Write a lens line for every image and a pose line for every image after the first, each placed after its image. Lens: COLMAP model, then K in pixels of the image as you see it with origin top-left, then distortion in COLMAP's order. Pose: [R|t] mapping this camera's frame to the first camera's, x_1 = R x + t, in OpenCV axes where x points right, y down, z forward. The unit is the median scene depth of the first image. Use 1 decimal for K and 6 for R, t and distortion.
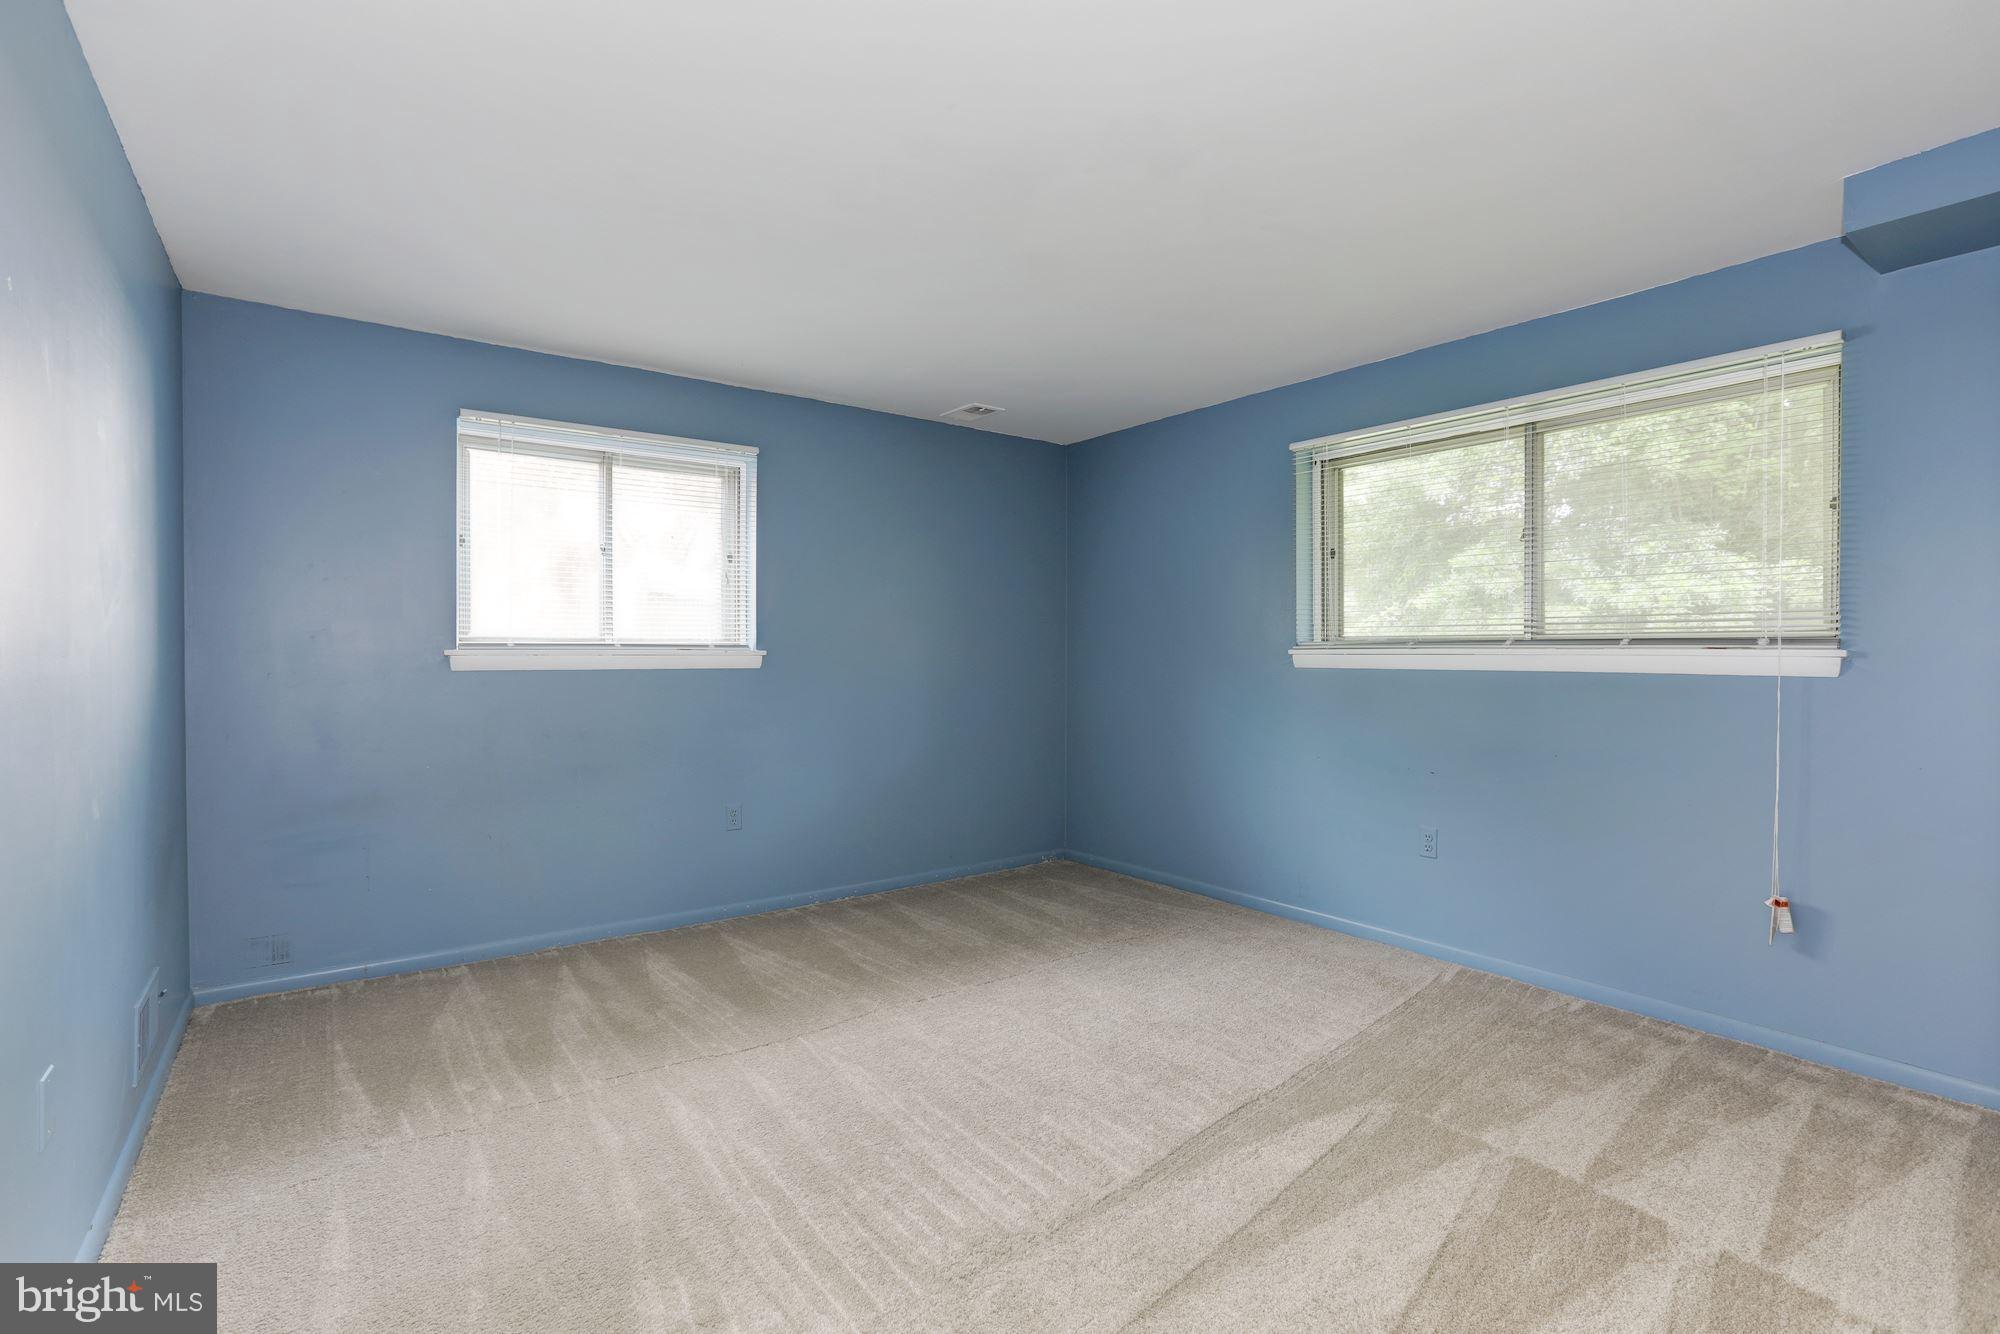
lens RADIAL K [[925.1, 0, 991.3], [0, 925.1, 660.7], [0, 0, 1]] dist [-0.022920, 0.010243]
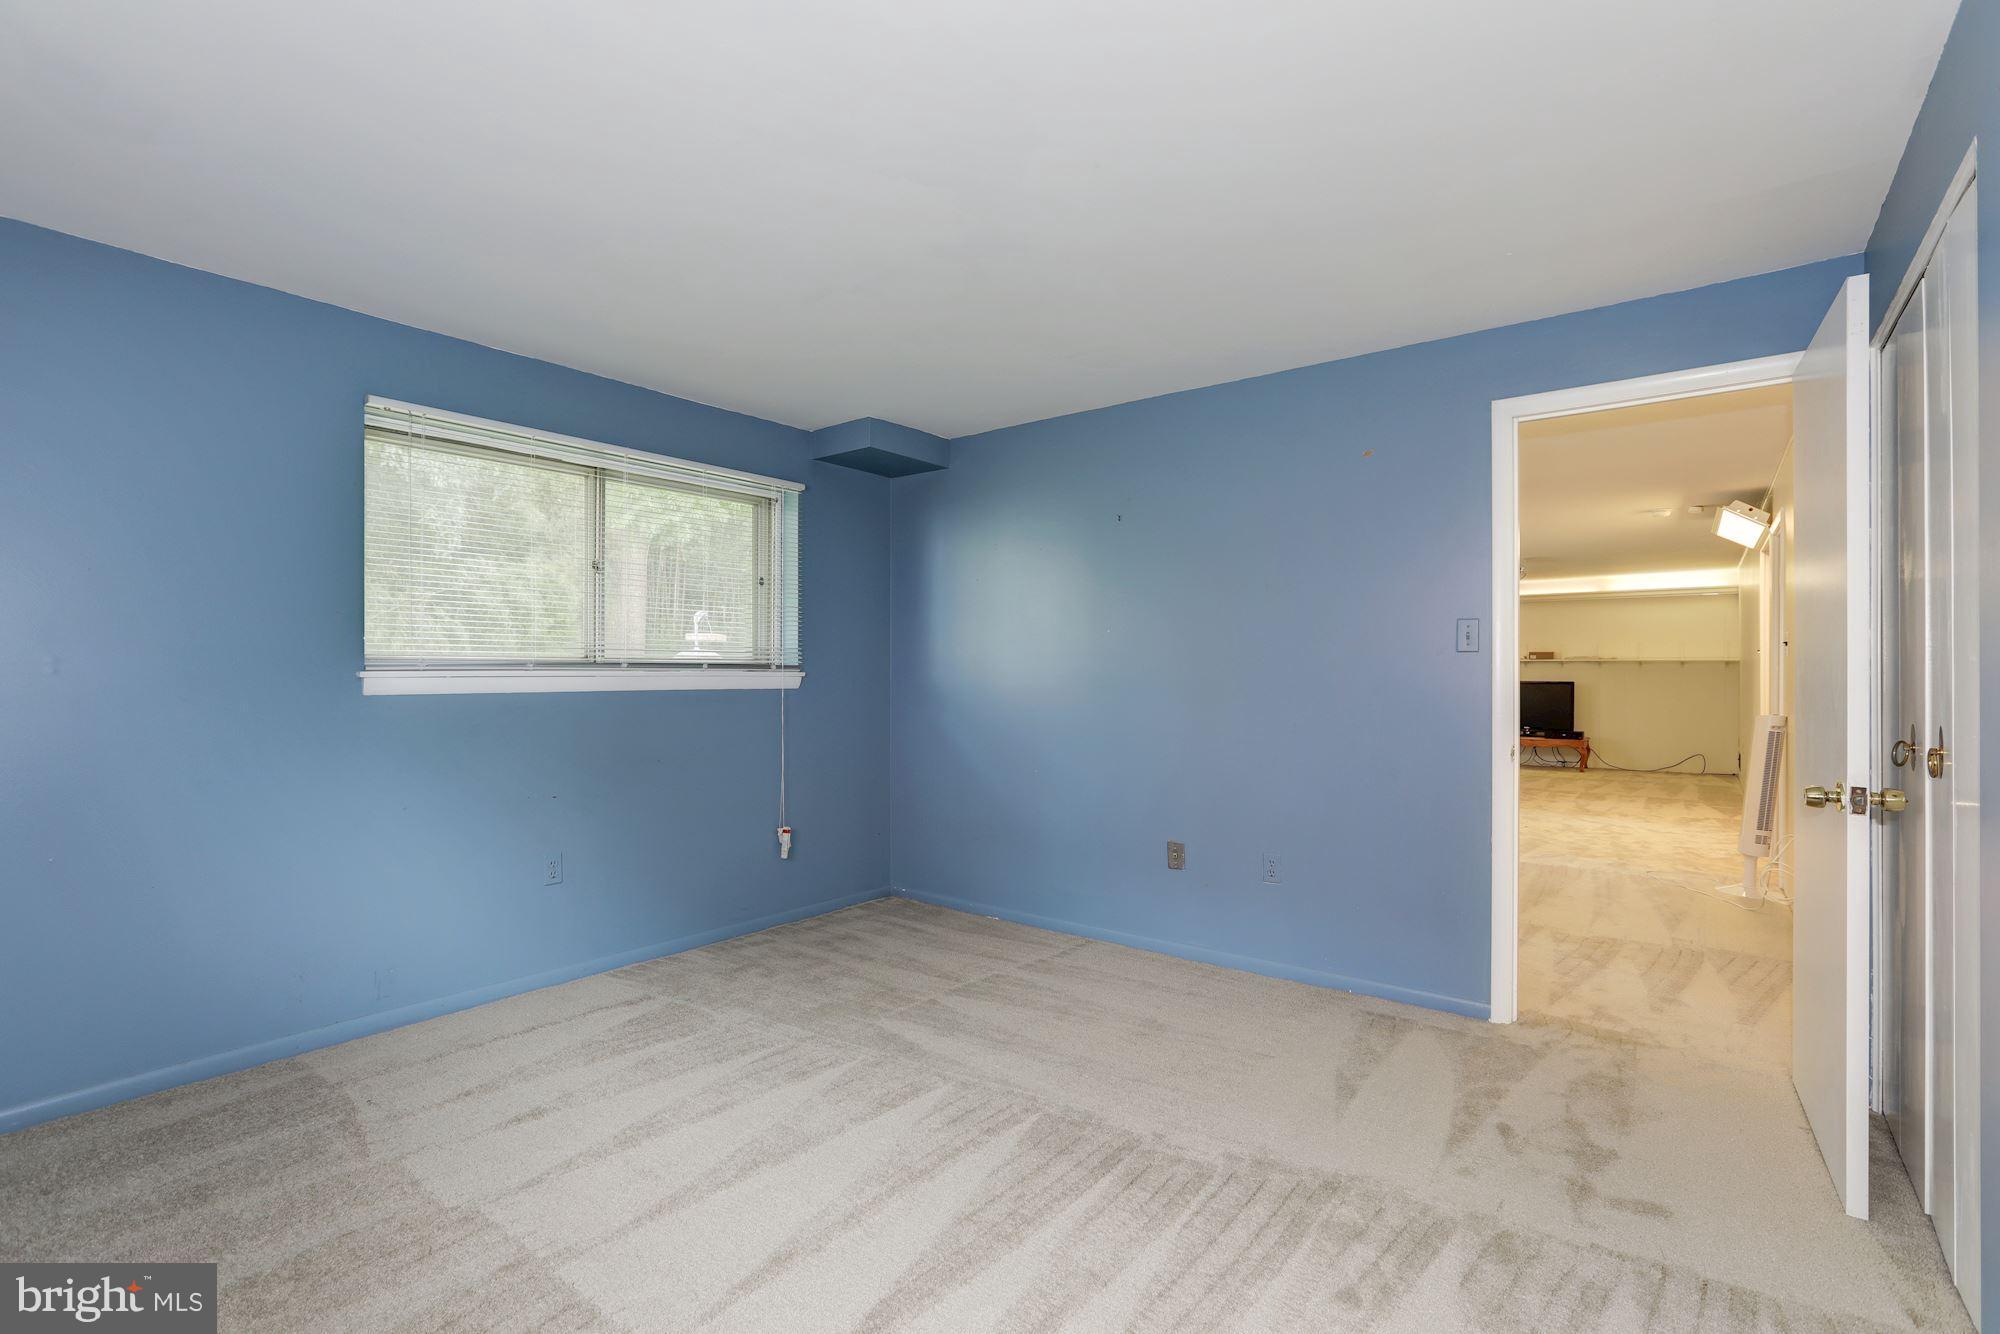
lens RADIAL K [[925.1, 0, 991.3], [0, 925.1, 660.7], [0, 0, 1]] dist [-0.022920, 0.010243]
pose [[-0.282772, 0.009749, 0.959138, -0.741107], [0.007896, 0.999938, -0.007836, -0.015553], [-0.959155, 0.005358, -0.282831, 1.037515]]
